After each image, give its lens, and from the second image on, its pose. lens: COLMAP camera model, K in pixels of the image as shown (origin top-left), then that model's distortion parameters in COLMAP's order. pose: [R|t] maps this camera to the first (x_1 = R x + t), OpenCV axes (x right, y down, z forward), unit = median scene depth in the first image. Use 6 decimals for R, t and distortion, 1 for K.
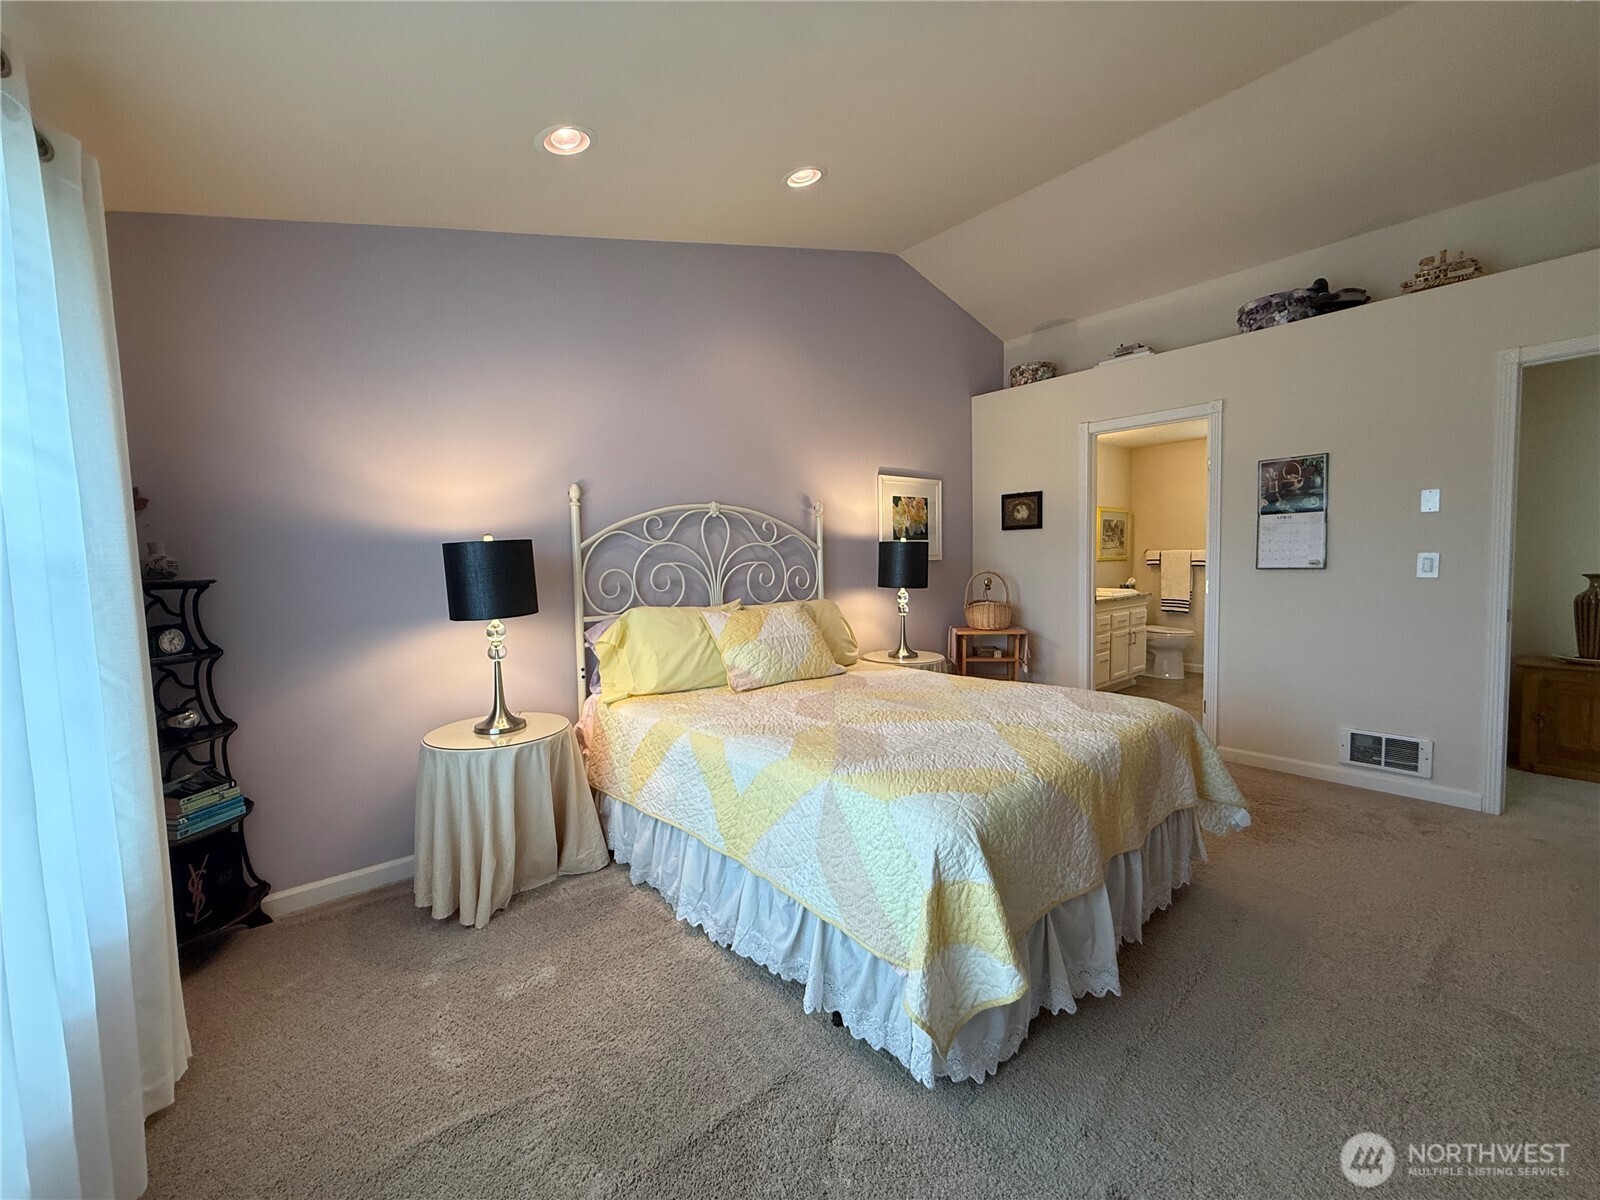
lens RADIAL K [[638.1, 0, 796.3], [0, 638.1, 599.1], [0, 0, 1]] dist [0.001136, 0.000041]
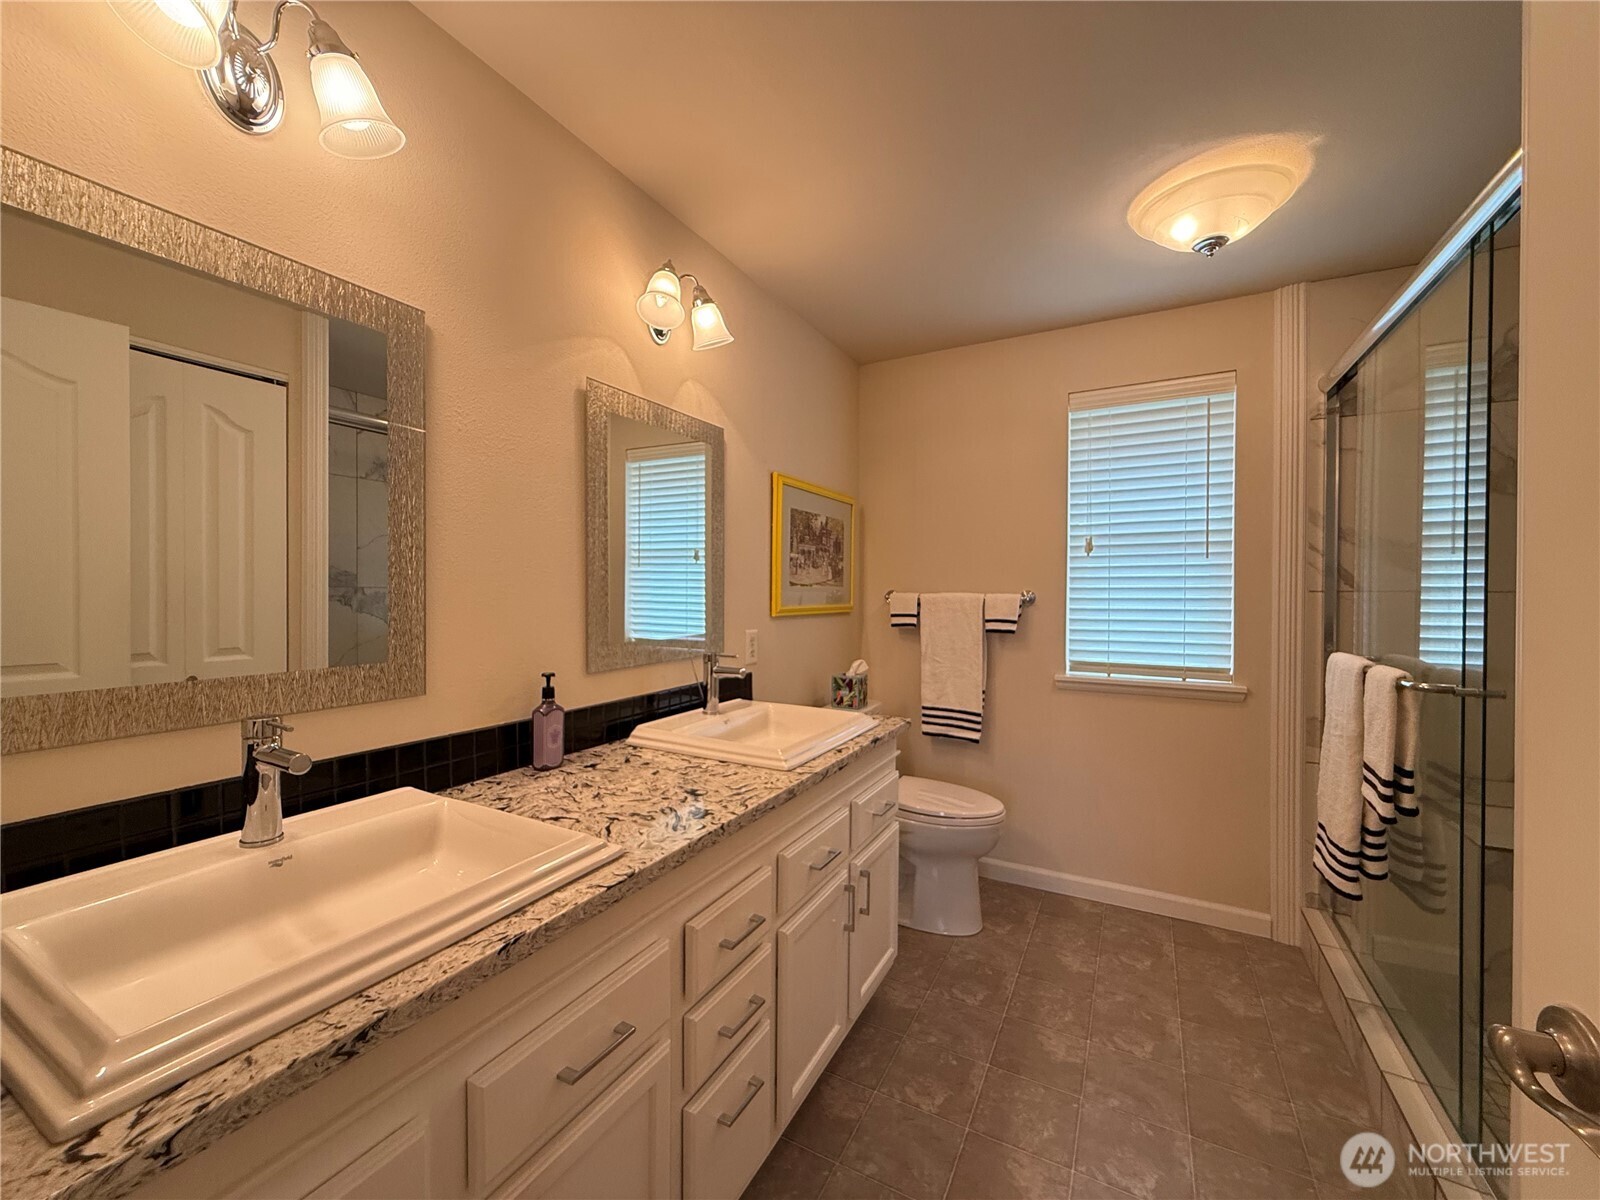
lens RADIAL K [[638.1, 0, 796.3], [0, 638.1, 599.1], [0, 0, 1]] dist [0.001136, 0.000041]
pose [[0.930401, 0.018273, 0.366087, 0.338622], [0.001677, 0.998534, -0.054103, -0.049354], [-0.366539, 0.050951, 0.929007, 0.635361]]
